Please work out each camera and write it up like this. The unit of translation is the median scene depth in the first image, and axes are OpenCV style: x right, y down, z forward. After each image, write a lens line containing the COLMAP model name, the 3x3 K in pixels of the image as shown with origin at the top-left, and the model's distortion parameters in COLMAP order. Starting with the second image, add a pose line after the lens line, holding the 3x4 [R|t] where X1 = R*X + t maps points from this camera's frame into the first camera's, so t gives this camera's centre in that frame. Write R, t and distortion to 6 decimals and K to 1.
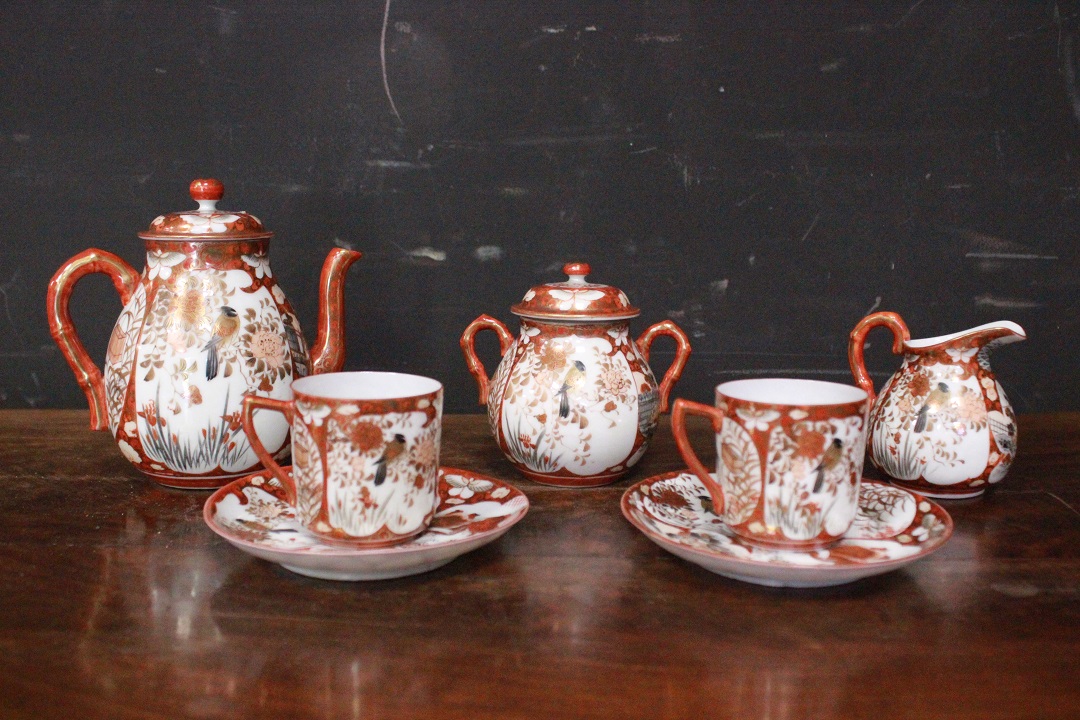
lens RADIAL K [[1075.6, 0, 540.0], [0, 1075.6, 360.0], [0, 0, 1]] dist [-0.125273, 0.164743]
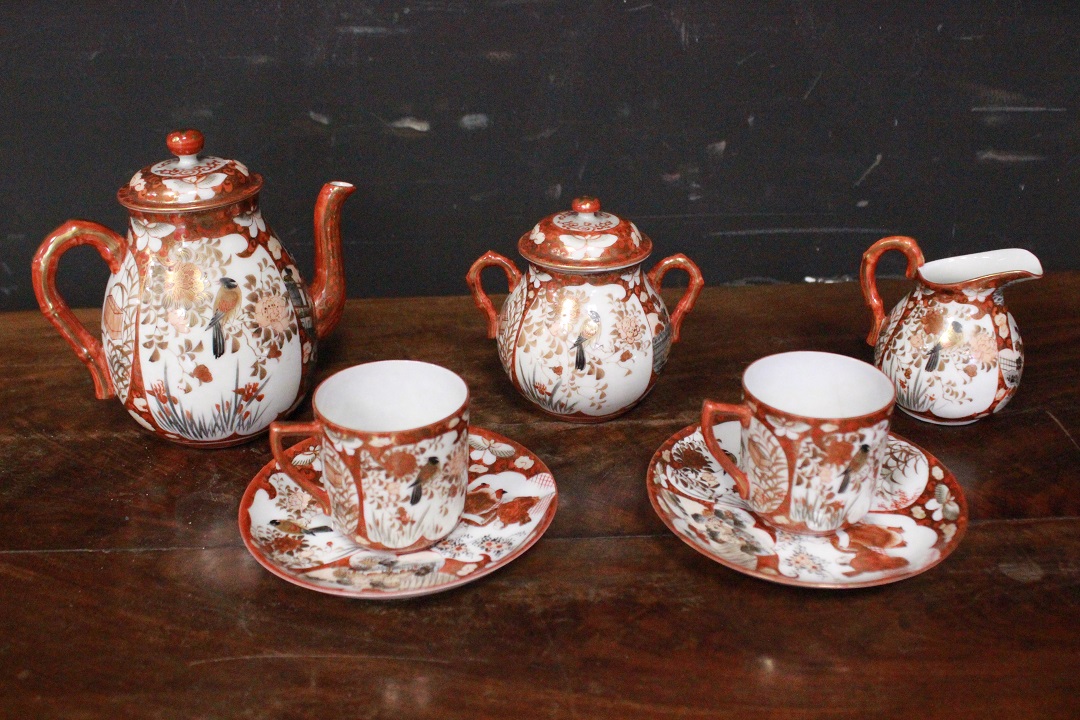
lens RADIAL K [[1075.6, 0, 540.0], [0, 1075.6, 360.0], [0, 0, 1]] dist [-0.125273, 0.164743]
pose [[0.998203, -0.044374, 0.040264, -0.054209], [0.030714, 0.955909, 0.292052, -0.246061], [-0.051448, -0.290290, 0.955555, 0.053734]]
